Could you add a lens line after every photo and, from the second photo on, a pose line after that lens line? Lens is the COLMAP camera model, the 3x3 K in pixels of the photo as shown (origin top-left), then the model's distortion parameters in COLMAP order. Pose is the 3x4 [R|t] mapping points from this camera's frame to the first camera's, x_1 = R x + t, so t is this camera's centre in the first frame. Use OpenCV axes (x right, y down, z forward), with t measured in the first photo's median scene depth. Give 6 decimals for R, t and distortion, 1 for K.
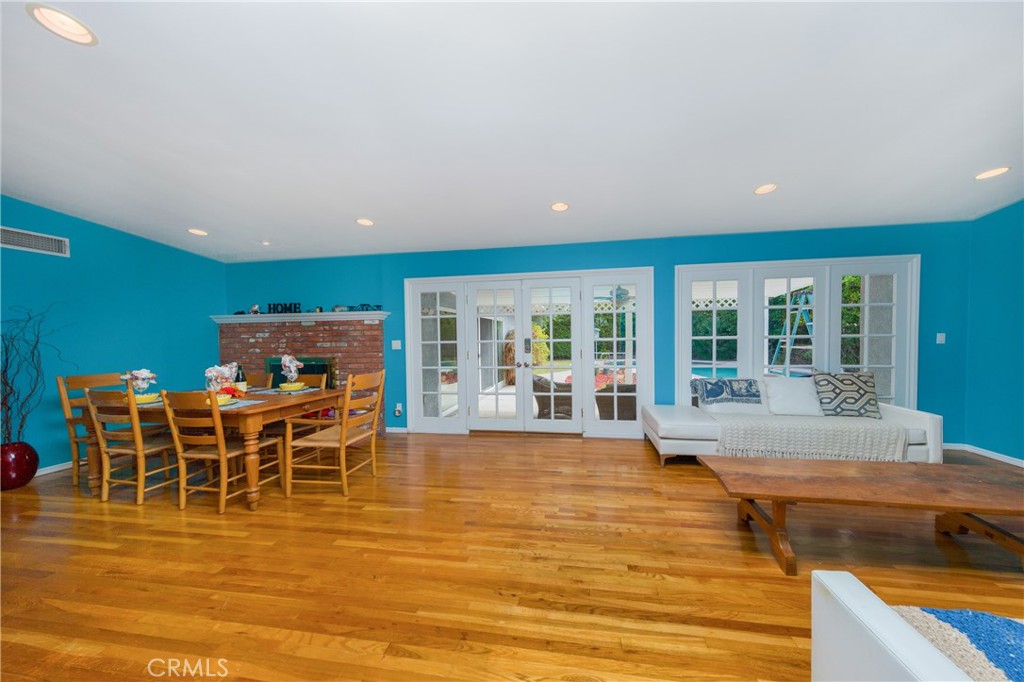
lens RADIAL K [[344.6, 0, 512.1], [0, 344.6, 340.7], [0, 0, 1]] dist [-0.002706, -0.000277]
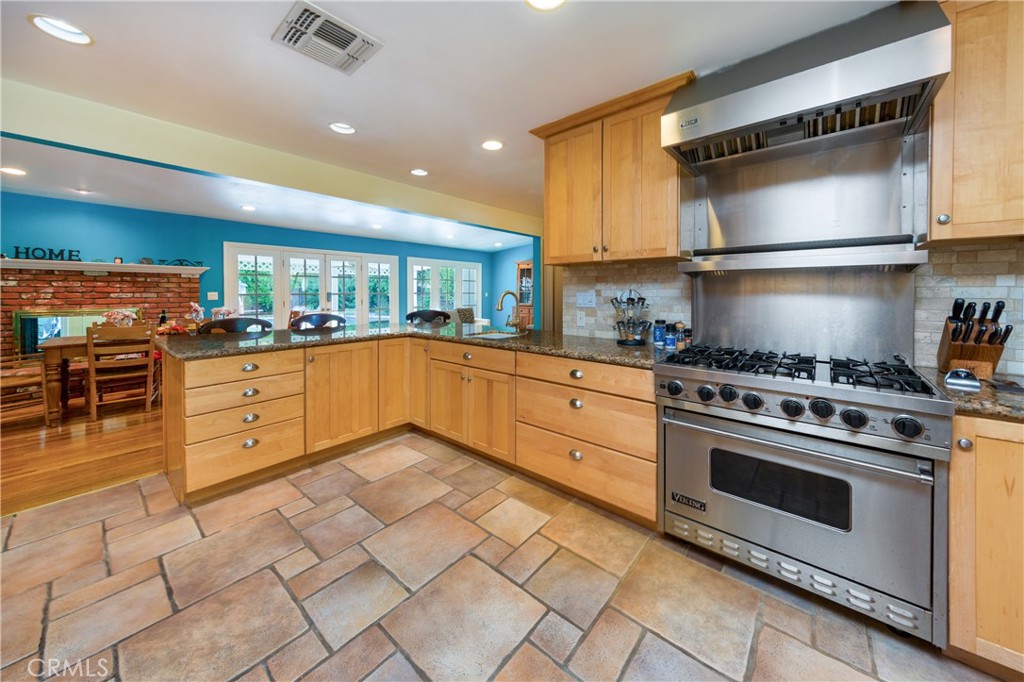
lens RADIAL K [[355.8, 0, 510.1], [0, 355.8, 295.4], [0, 0, 1]] dist [0.010338, -0.000429]
pose [[0.519579, 0.005355, 0.854405, -0.861129], [-0.003573, 0.999985, -0.004095, 0.011877], [-0.854415, -0.000925, 0.519591, -0.516243]]
